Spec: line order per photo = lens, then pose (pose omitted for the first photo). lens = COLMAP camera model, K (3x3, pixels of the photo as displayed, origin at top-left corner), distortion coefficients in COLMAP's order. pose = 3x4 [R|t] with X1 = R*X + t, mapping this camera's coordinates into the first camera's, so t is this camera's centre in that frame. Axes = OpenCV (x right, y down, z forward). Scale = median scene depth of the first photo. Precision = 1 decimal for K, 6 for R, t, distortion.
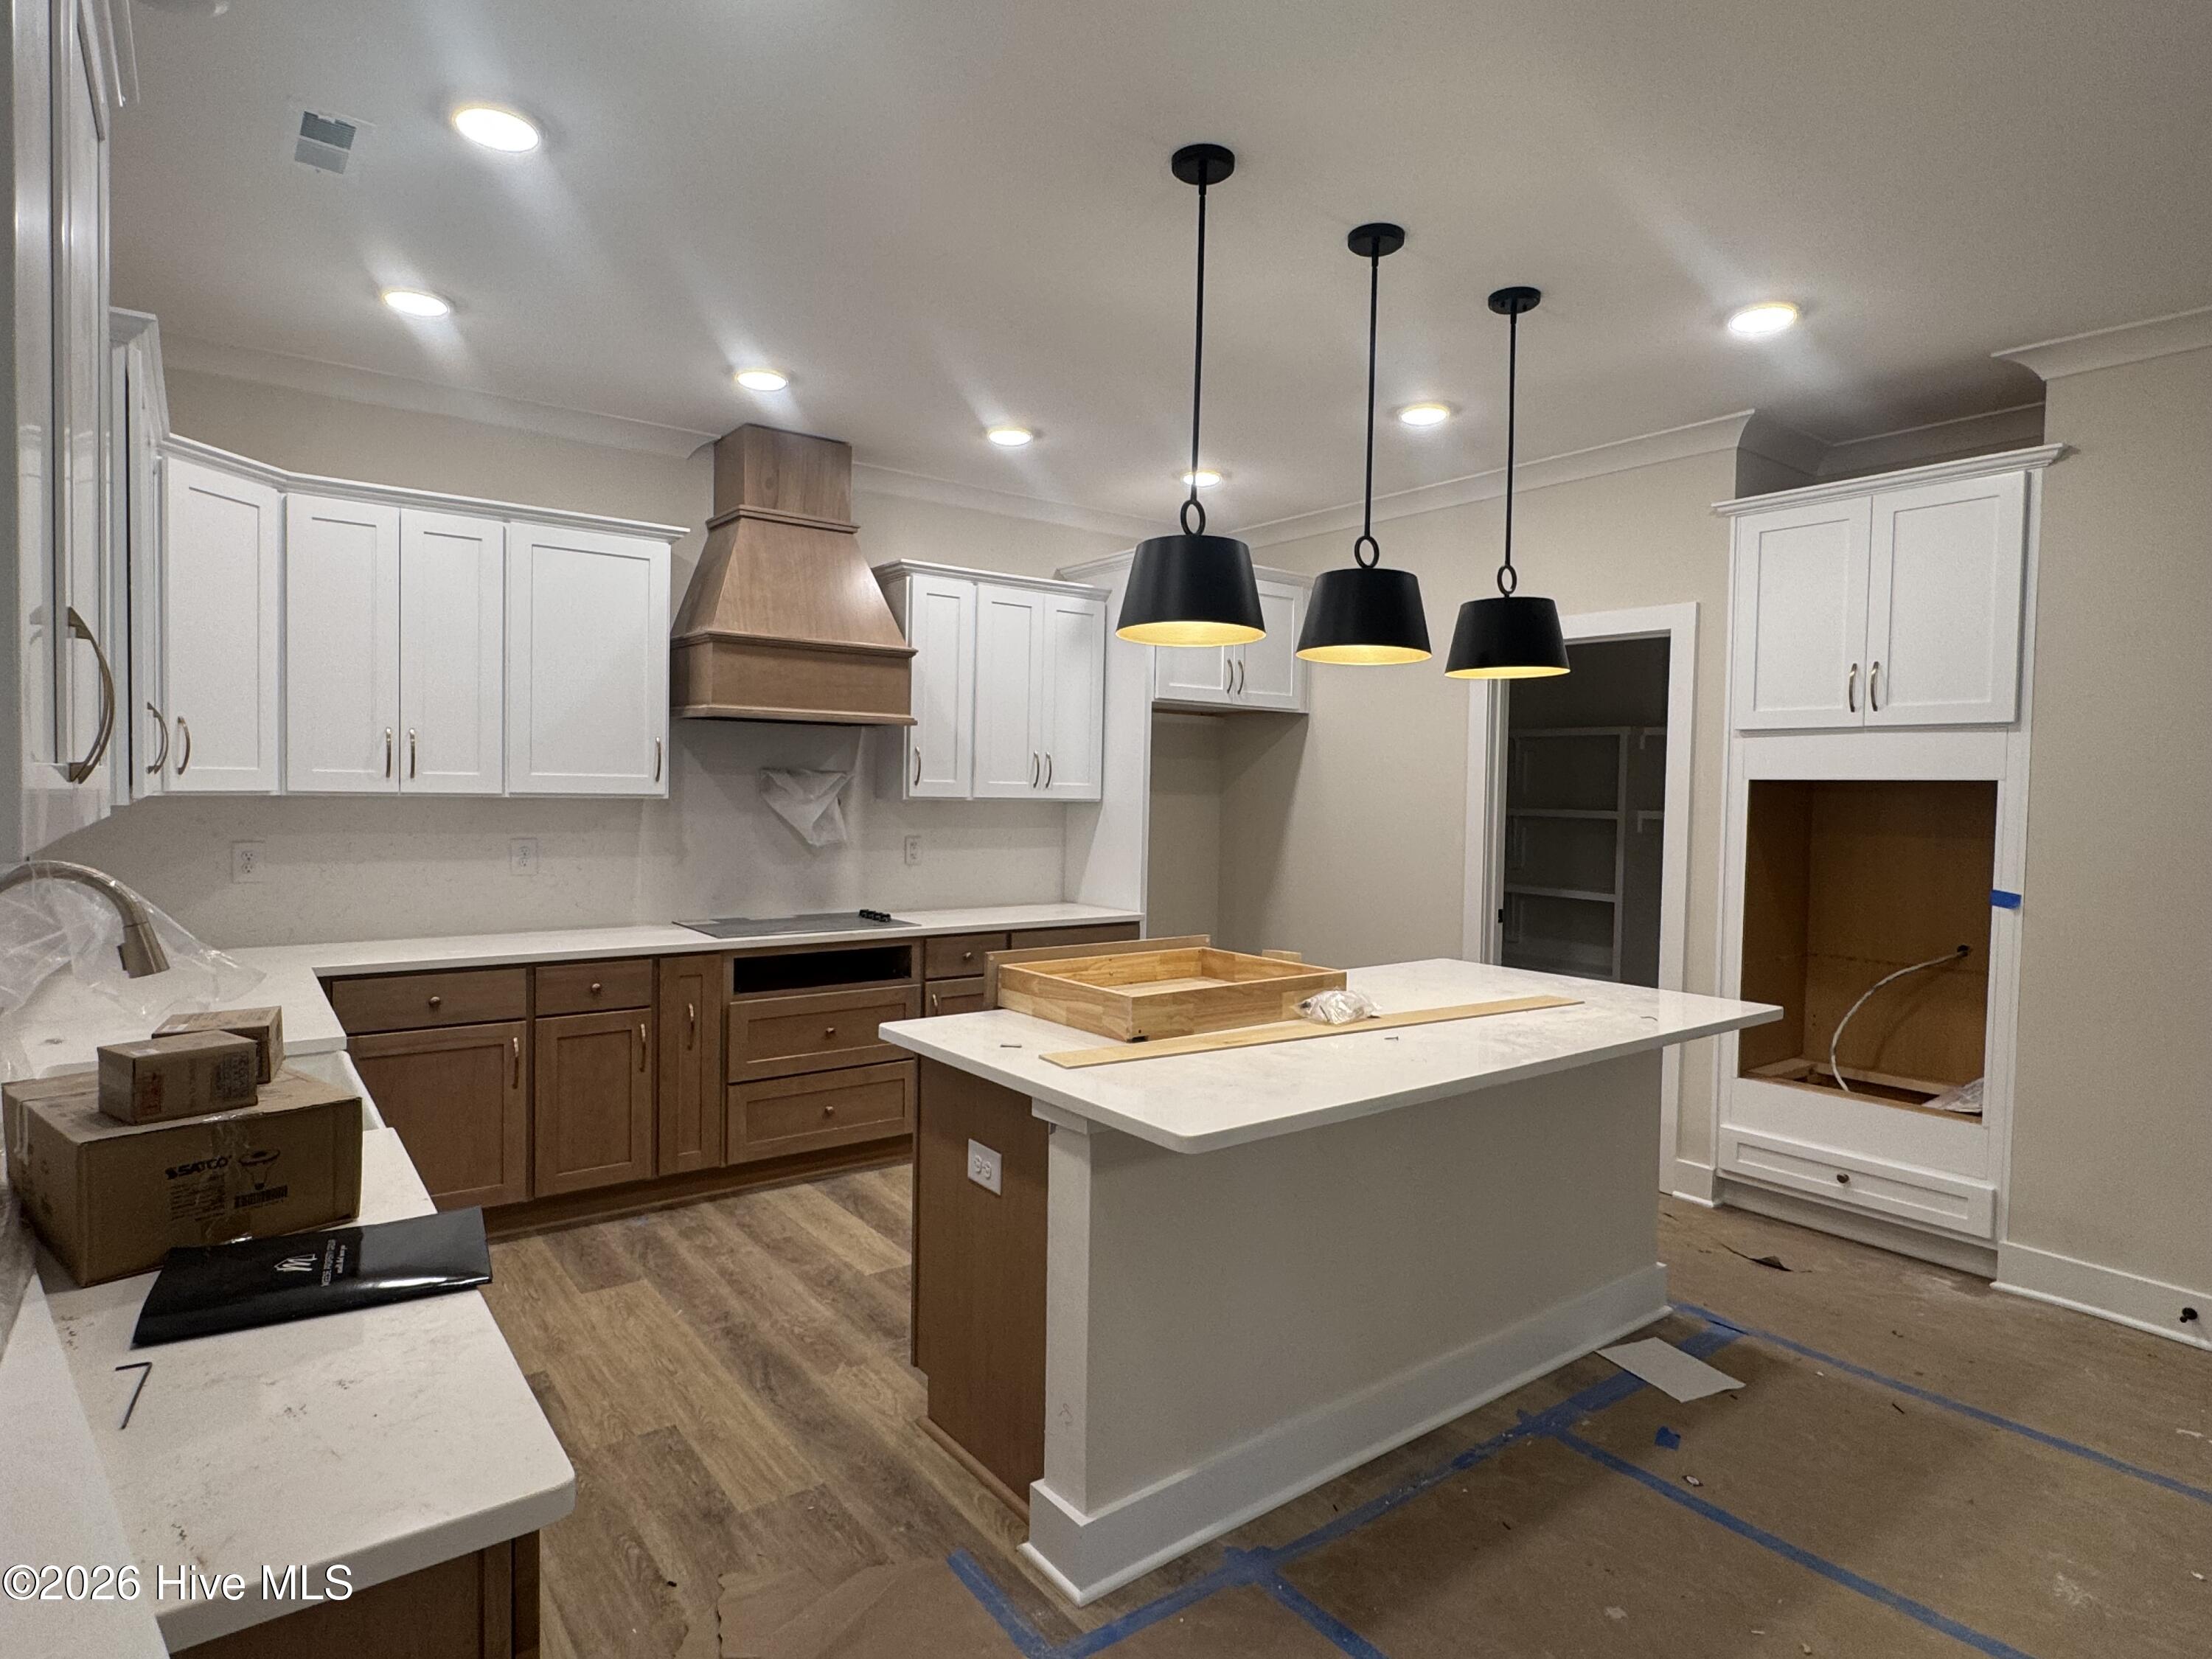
lens RADIAL K [[1195.3, 0, 1108.2], [0, 1195.3, 834.5], [0, 0, 1]] dist [-0.002847, 0.000322]
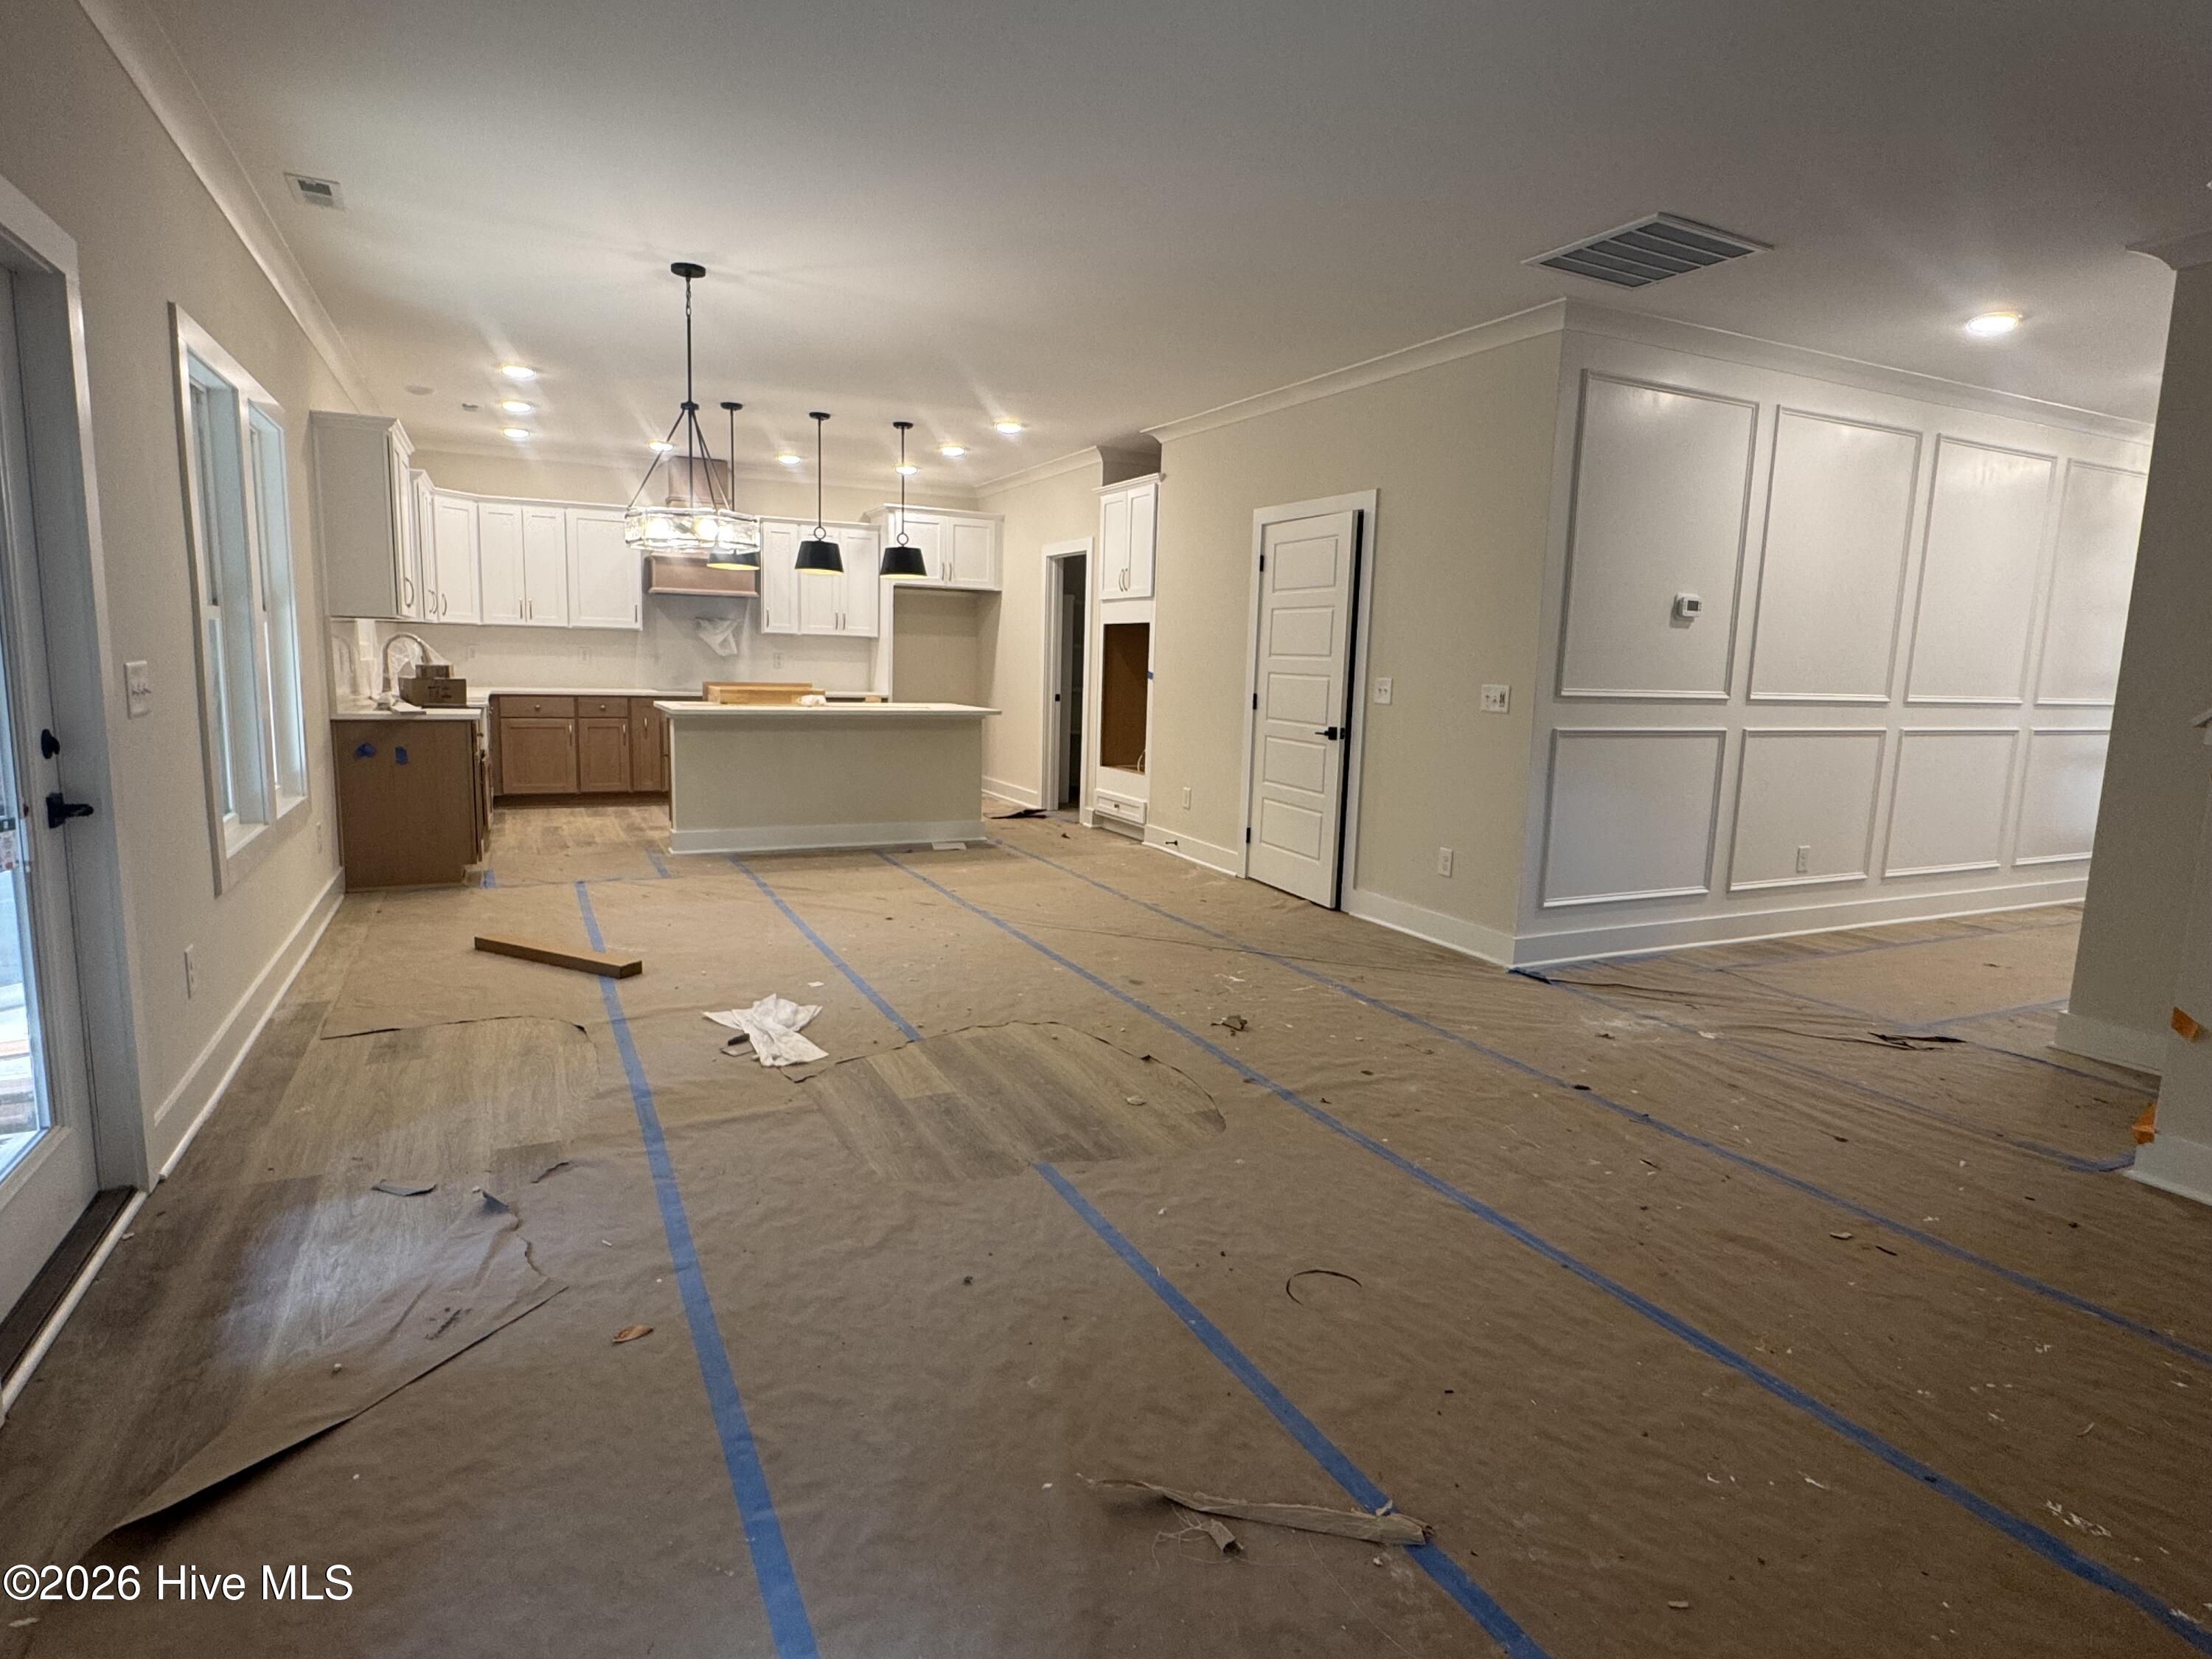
lens RADIAL K [[1195.3, 0, 1110.4], [0, 1195.3, 835.8], [0, 0, 1]] dist [-0.002847, 0.000322]
pose [[0.982399, 0.038552, -0.182773, 0.993666], [-0.018819, 0.993919, 0.108493, 0.101189], [0.185844, -0.103144, 0.977151, -1.152080]]
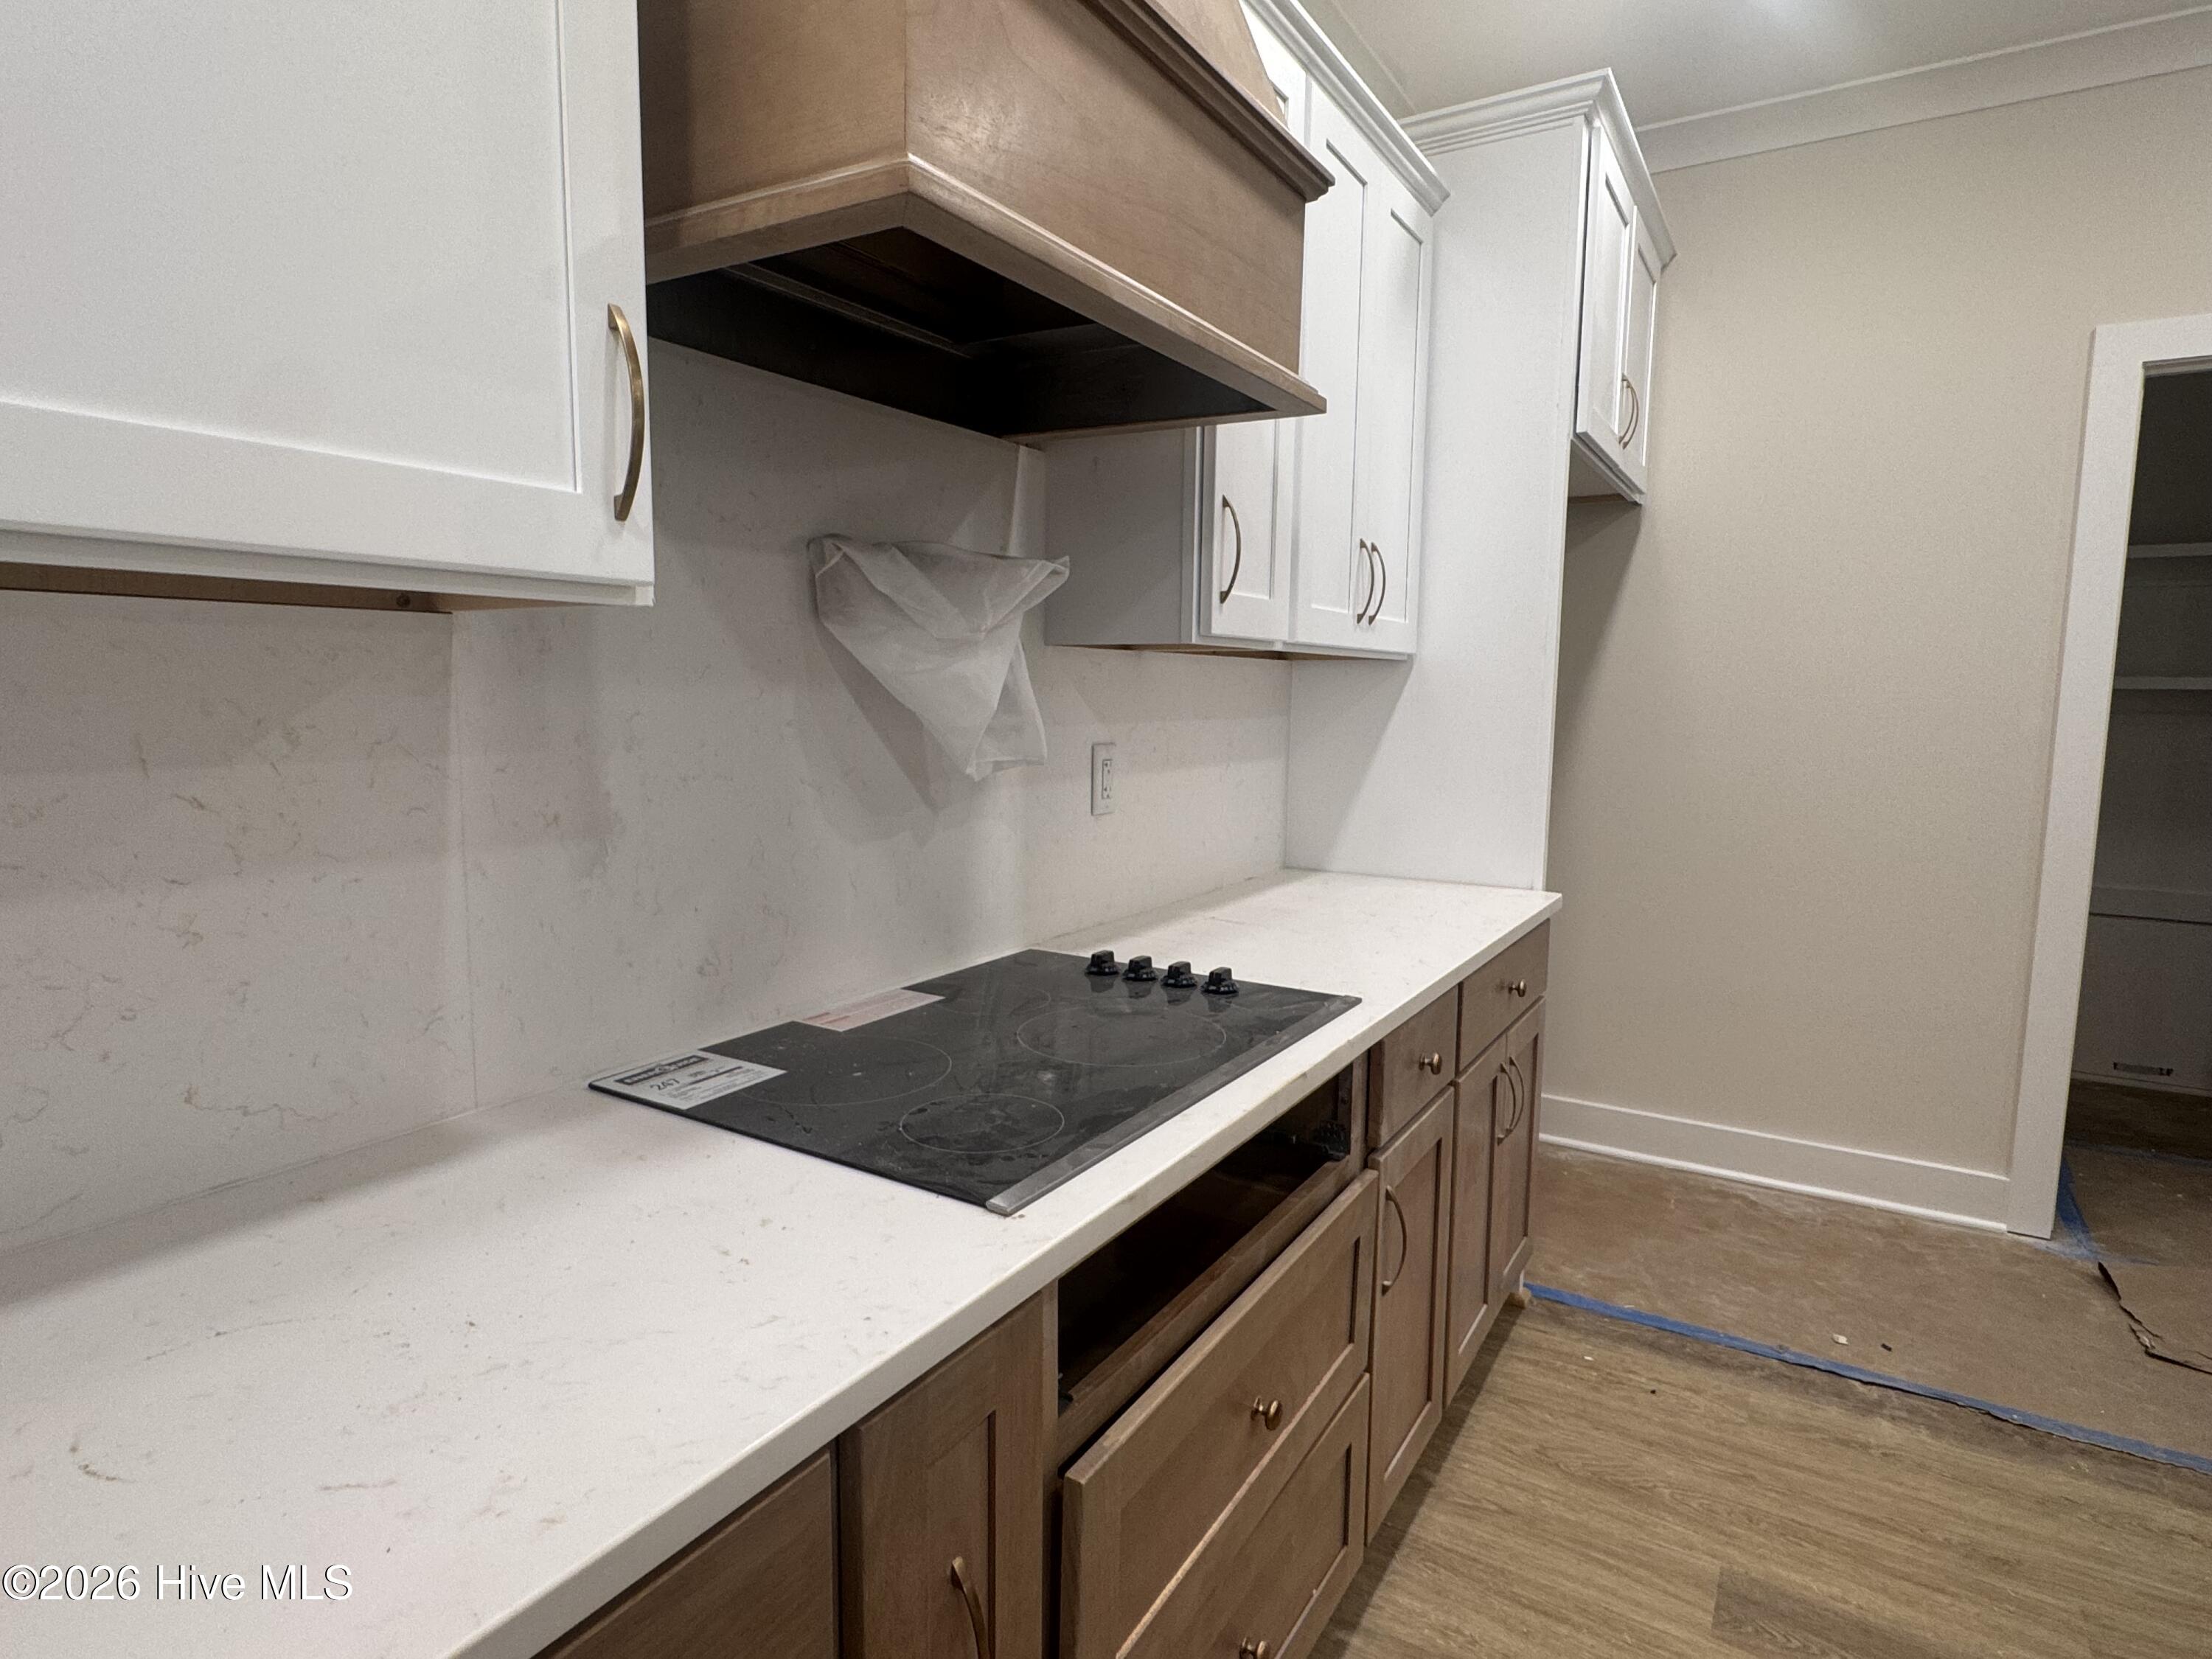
lens RADIAL K [[1195.3, 0, 1109.9], [0, 1195.3, 835.3], [0, 0, 1]] dist [-0.002847, 0.000322]
pose [[0.931734, -0.055300, 0.358906, -0.403268], [0.023034, 0.995347, 0.093565, -0.007004], [-0.362410, -0.078911, 0.928672, 0.820095]]
